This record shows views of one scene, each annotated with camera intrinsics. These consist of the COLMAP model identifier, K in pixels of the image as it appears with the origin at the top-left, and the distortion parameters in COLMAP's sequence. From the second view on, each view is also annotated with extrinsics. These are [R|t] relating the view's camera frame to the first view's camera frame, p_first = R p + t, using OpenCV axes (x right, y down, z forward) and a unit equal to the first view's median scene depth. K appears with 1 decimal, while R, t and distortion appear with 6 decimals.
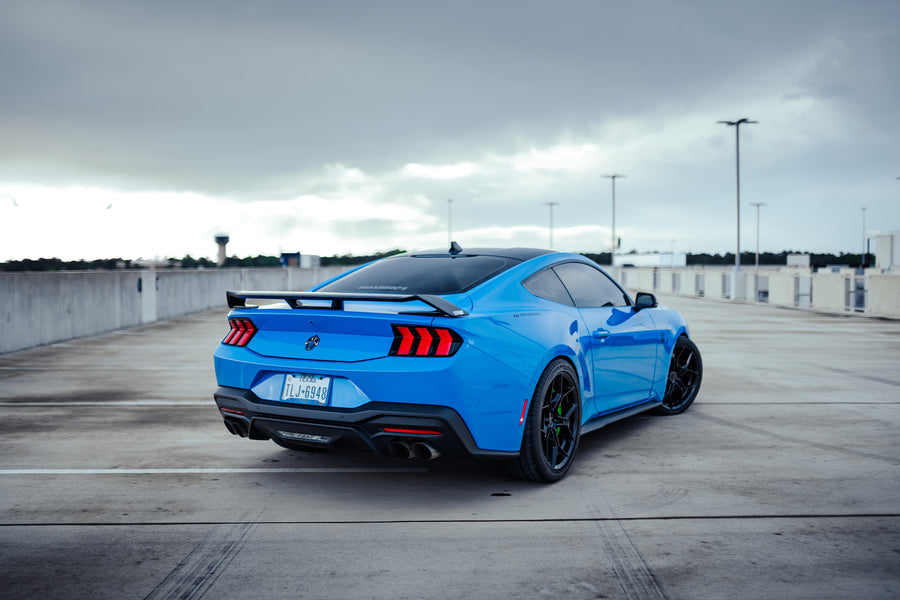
lens RADIAL K [[941.2, 0, 446.1], [0, 941.2, 299.1], [0, 0, 1]] dist [-0.036585, 0.000000]
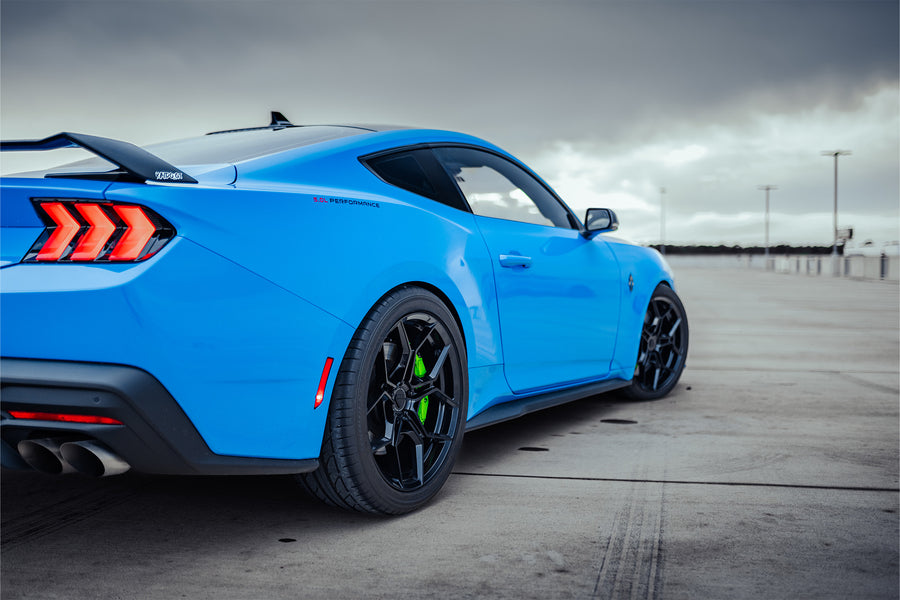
lens RADIAL K [[941.2, 0, 447.9], [0, 941.2, 293.8], [0, 0, 1]] dist [-0.036585, 0.000000]
pose [[0.999997, 0.000553, -0.002291, 0.153540], [-0.000555, 0.999999, -0.001130, 0.073651], [0.002290, 0.001131, 0.999997, 0.496029]]
